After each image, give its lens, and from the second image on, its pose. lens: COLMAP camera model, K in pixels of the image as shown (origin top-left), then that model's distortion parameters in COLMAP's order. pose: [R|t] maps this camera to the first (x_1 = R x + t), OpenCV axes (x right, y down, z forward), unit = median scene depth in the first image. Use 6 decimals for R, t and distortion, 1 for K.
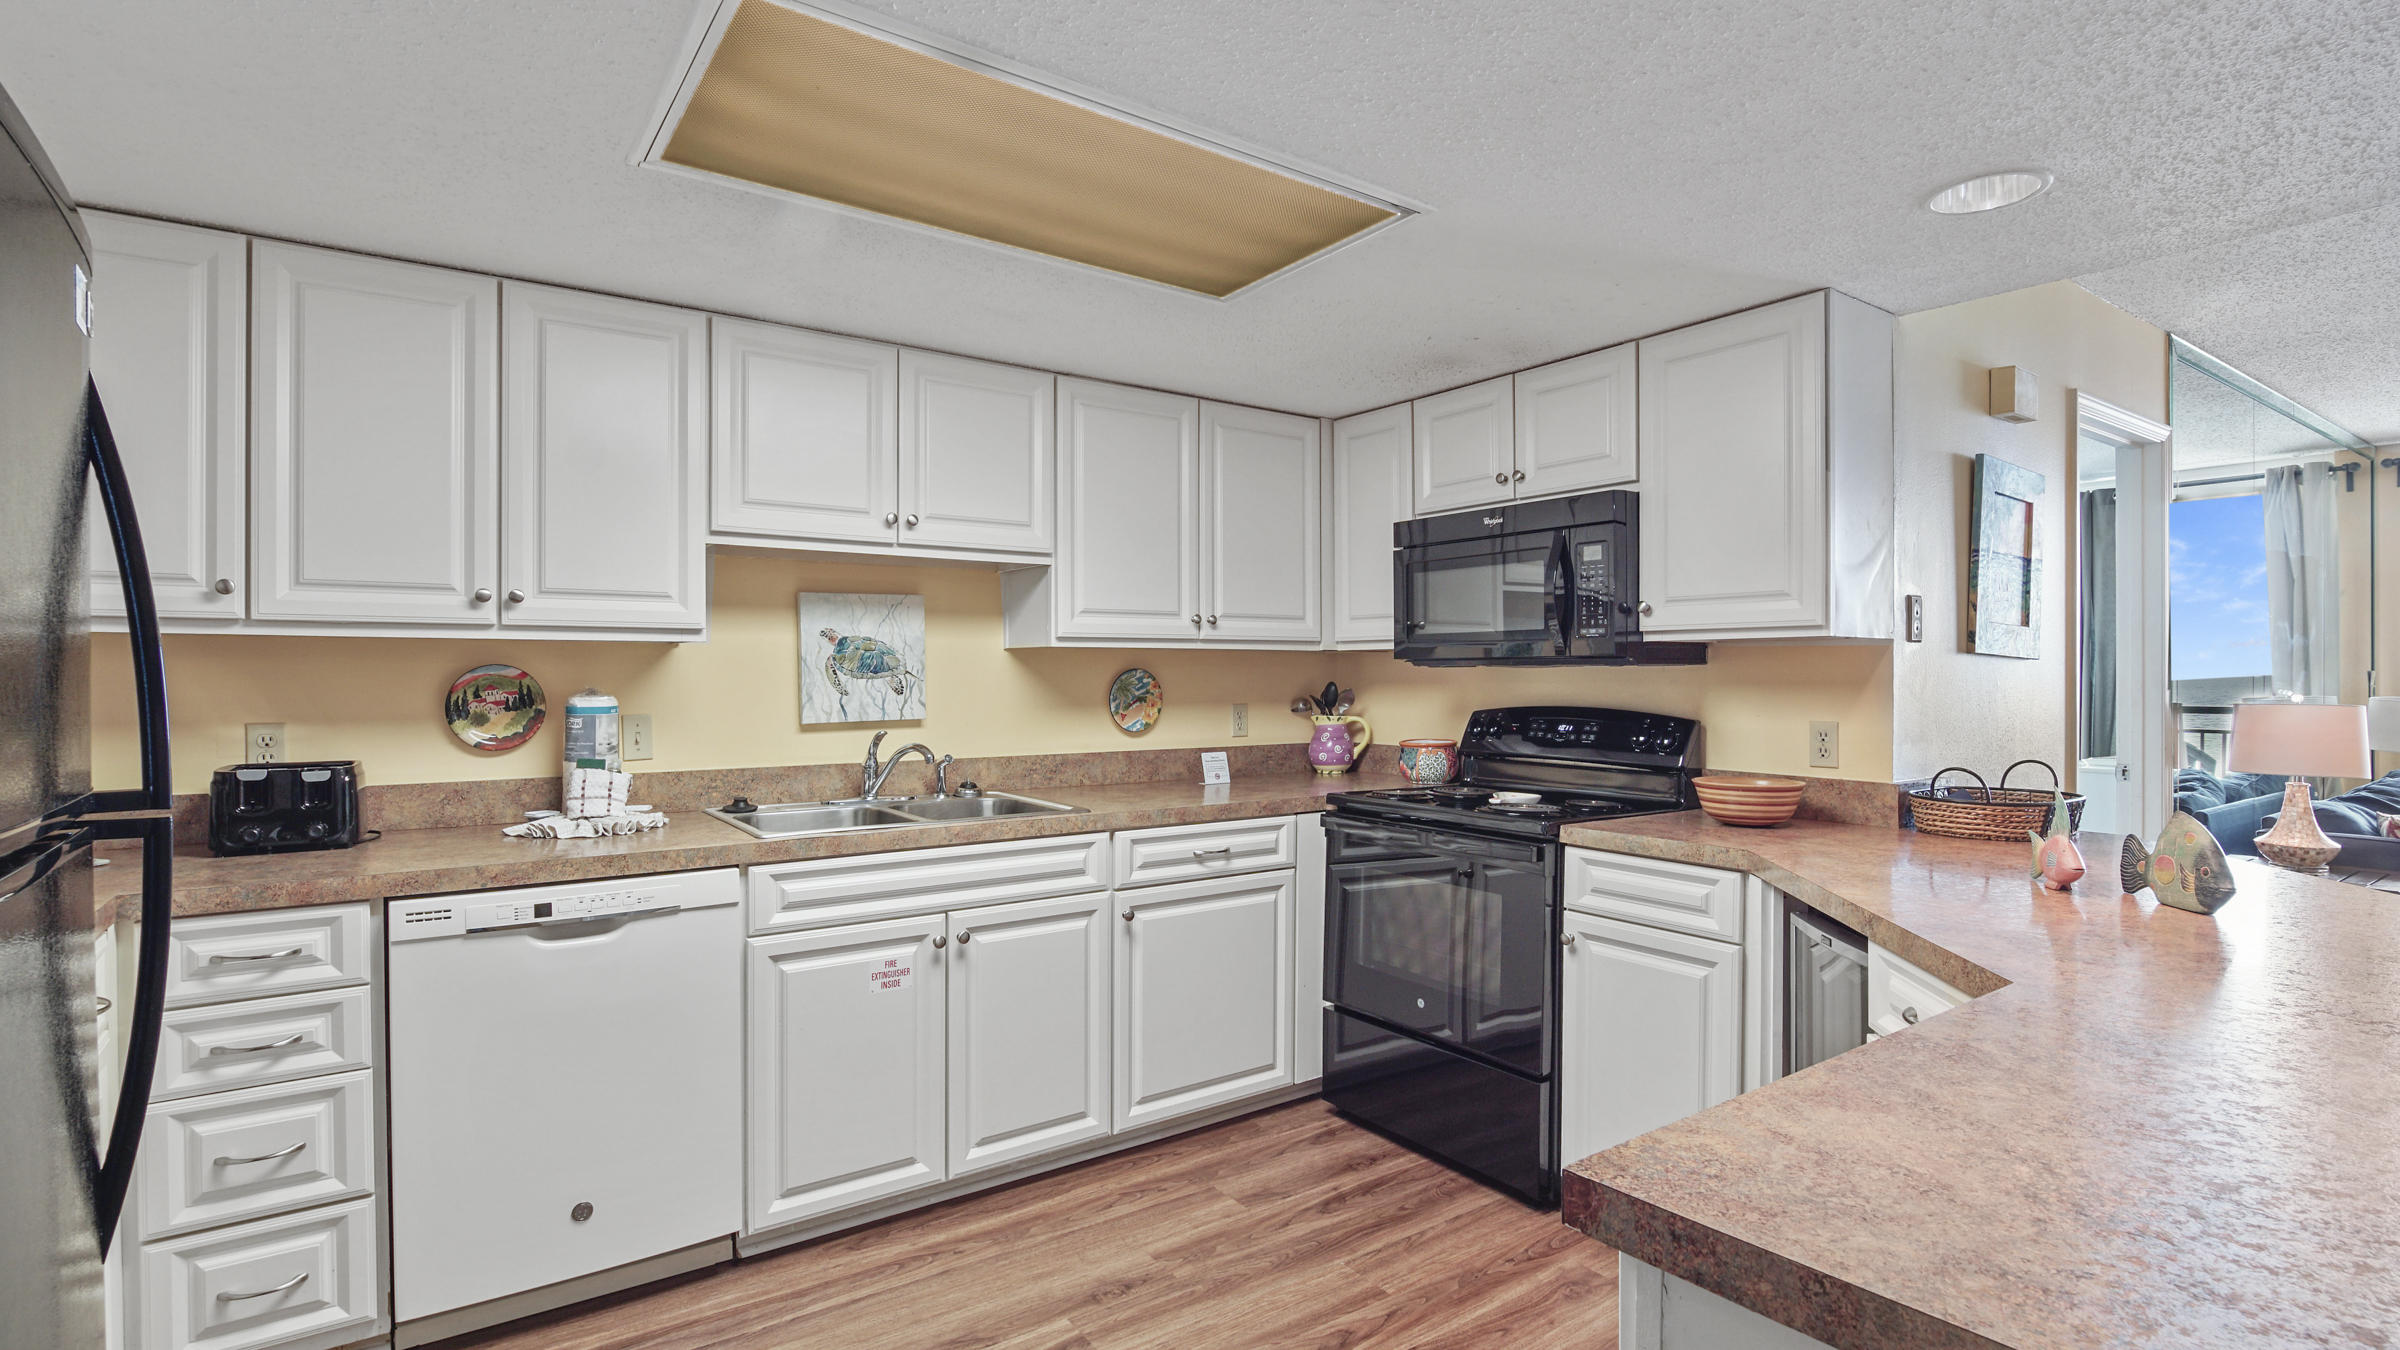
lens RADIAL K [[1126.5, 0, 1189.5], [0, 1126.5, 678.9], [0, 0, 1]] dist [-0.022504, 0.000656]
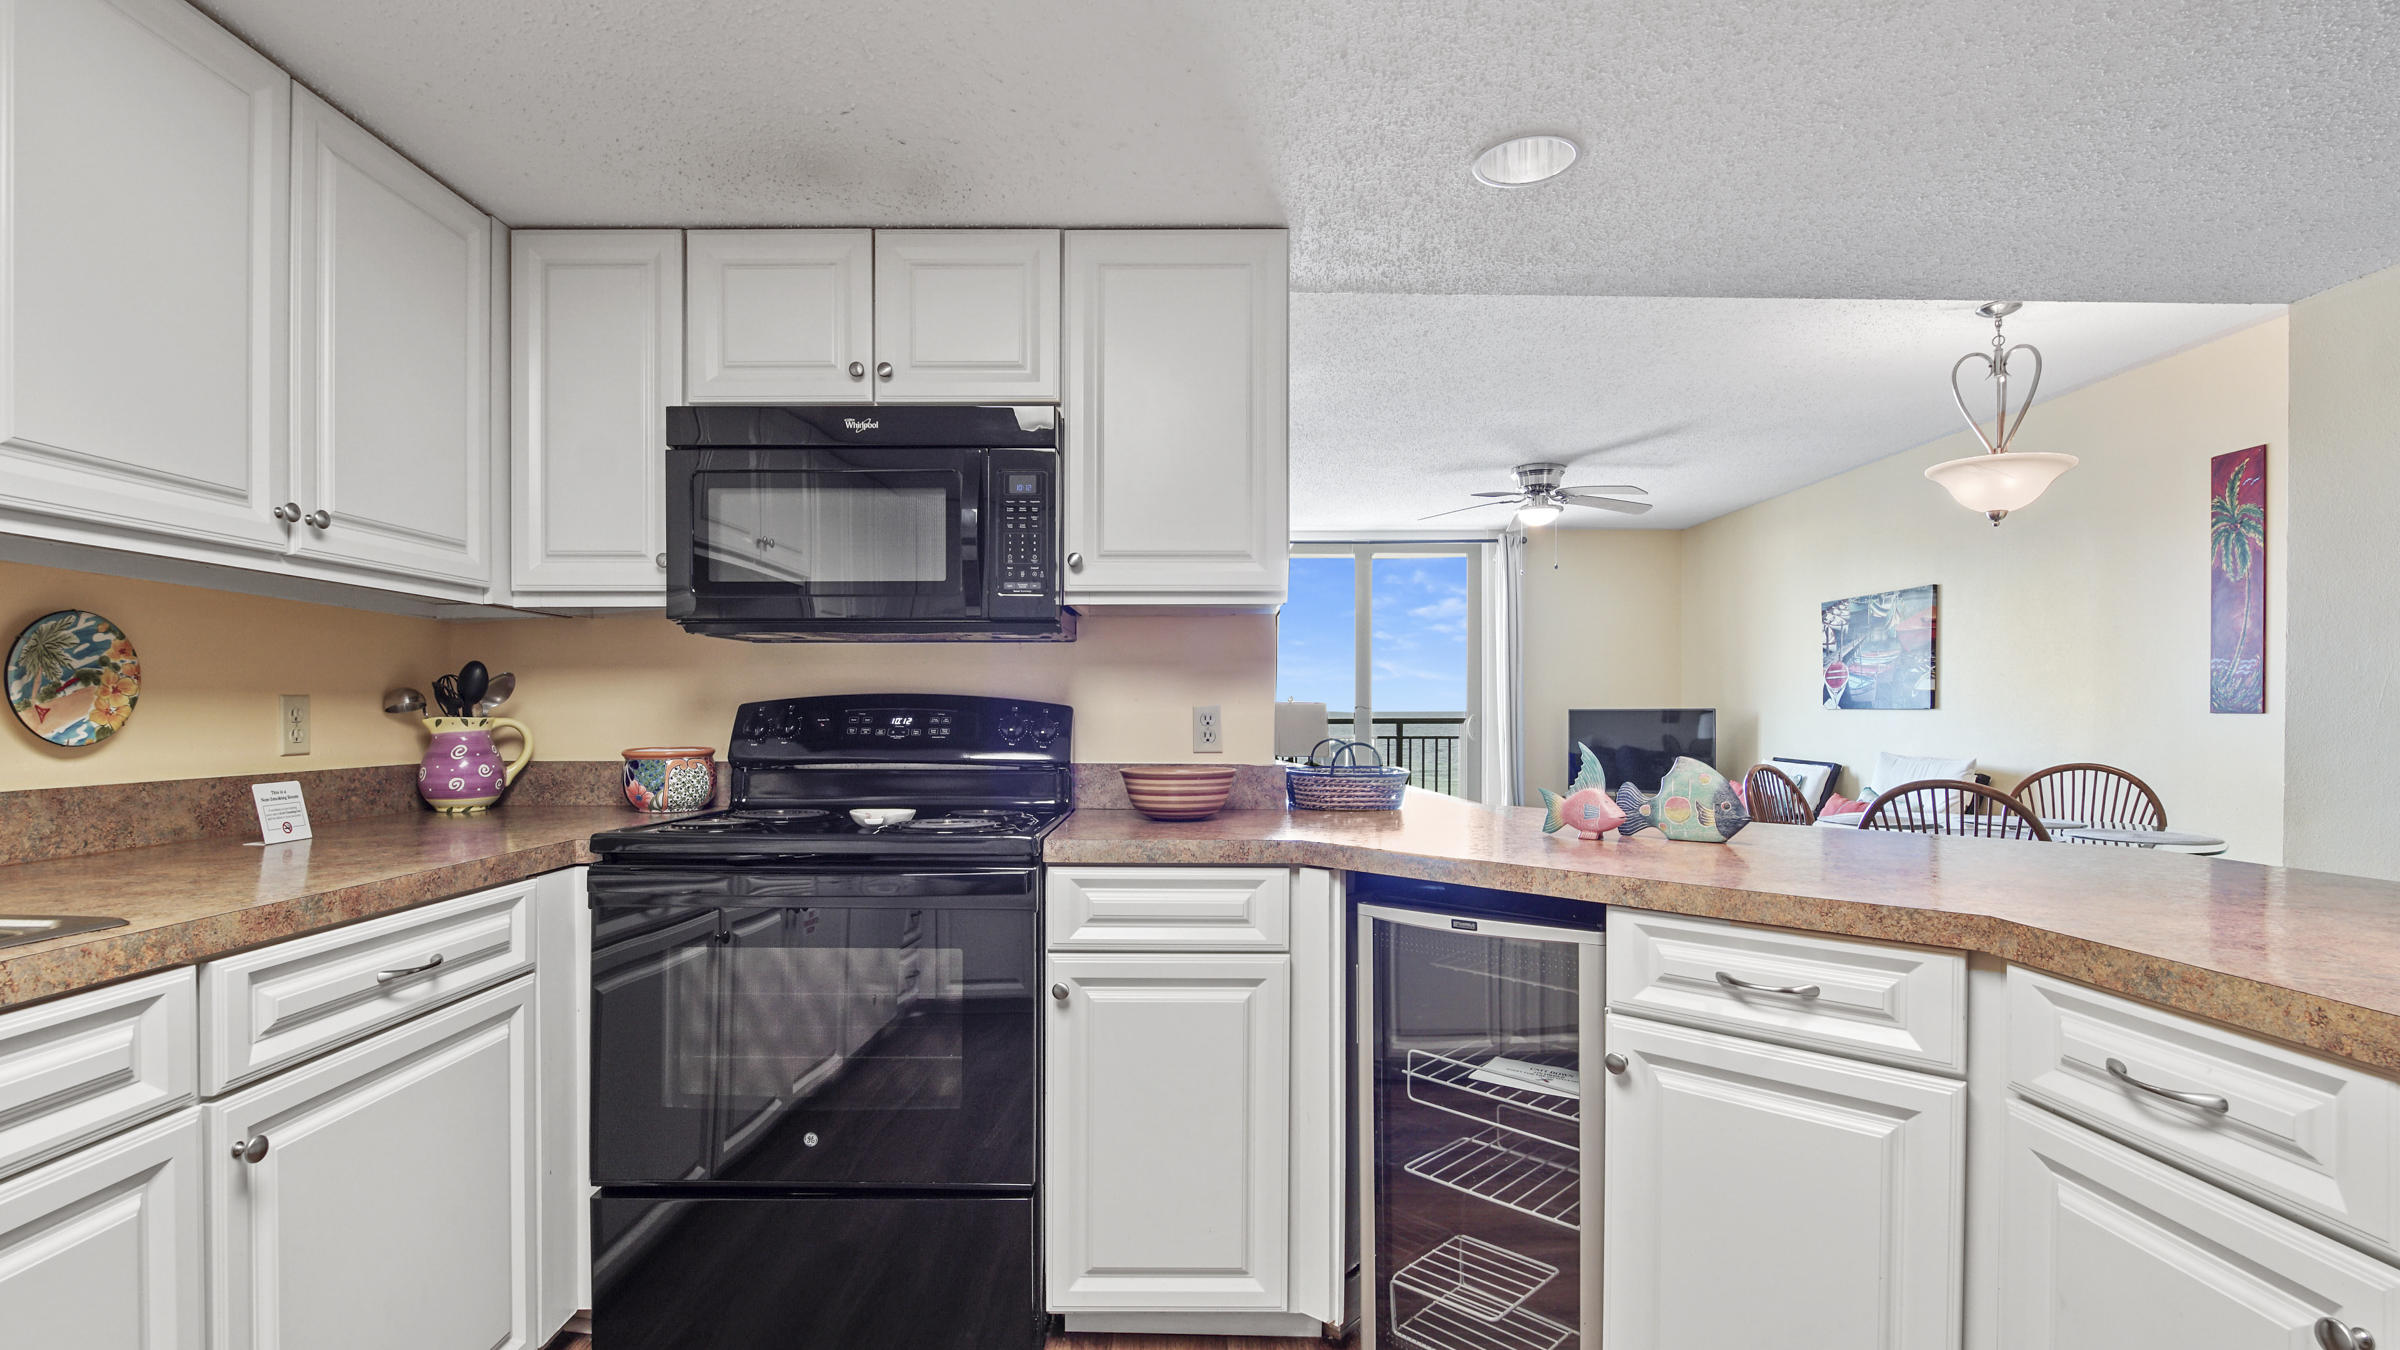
lens RADIAL K [[1091.6, 0, 1186.1], [0, 1091.6, 717.5], [0, 0, 1]] dist [-0.017663, -0.000900]
pose [[0.573217, -0.005133, 0.819387, -0.174466], [0.003760, 0.999986, 0.003634, 0.042009], [-0.819395, 0.000998, 0.573229, 0.444421]]
